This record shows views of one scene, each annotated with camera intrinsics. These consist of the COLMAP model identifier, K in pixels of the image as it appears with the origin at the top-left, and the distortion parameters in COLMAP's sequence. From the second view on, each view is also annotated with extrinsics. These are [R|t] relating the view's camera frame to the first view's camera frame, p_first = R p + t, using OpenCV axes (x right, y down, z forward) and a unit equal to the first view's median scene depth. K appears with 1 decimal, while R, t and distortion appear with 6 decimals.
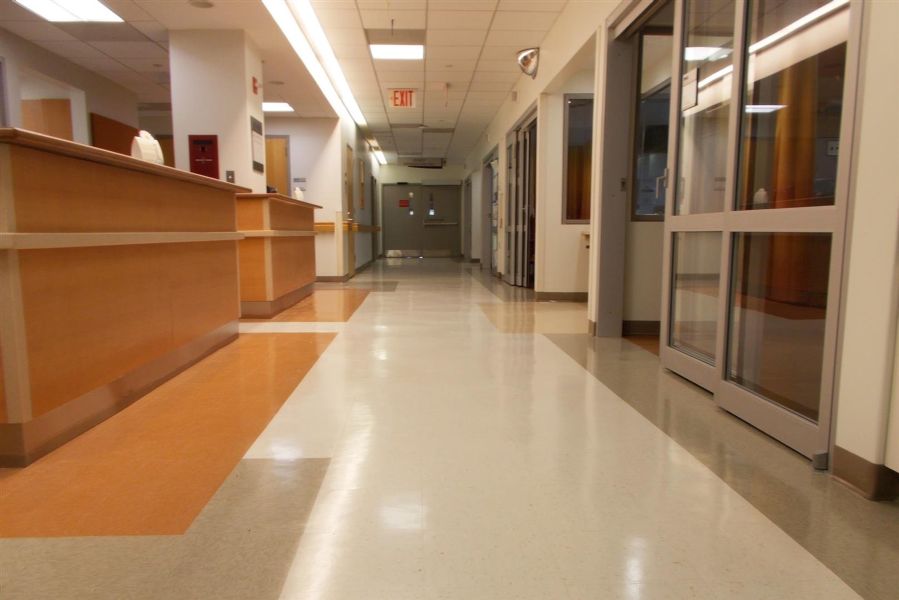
lens RADIAL K [[690.9, 0, 449.4], [0, 690.9, 339.1], [0, 0, 1]] dist [0.004806, 0.000495]
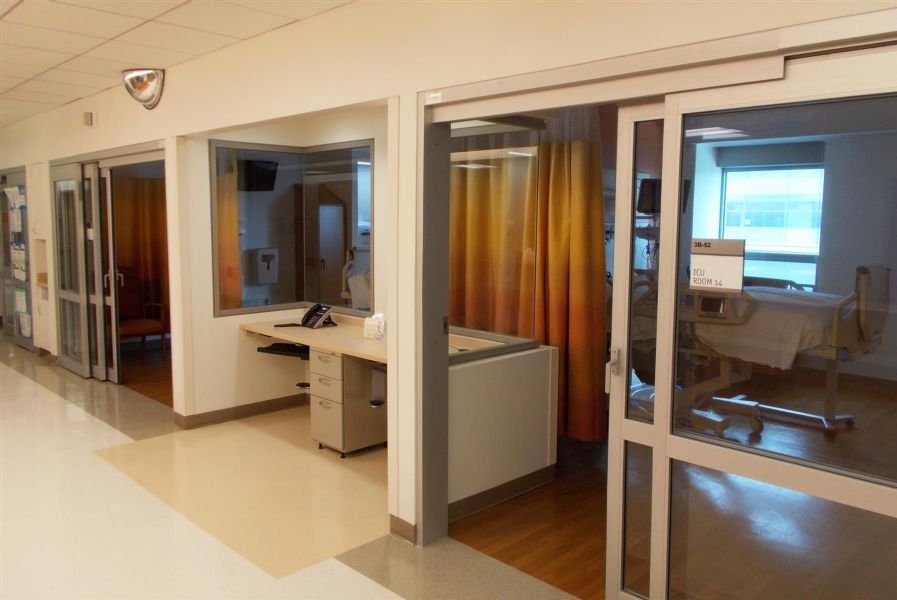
lens RADIAL K [[691.2, 0, 448.5], [0, 691.2, 300.0], [0, 0, 1]] dist [-0.002284, -0.004327]
pose [[0.740829, -0.062299, 0.668798, -0.132193], [0.092414, 0.995674, -0.009620, -0.152821], [-0.665306, 0.068933, 0.743382, 0.301880]]
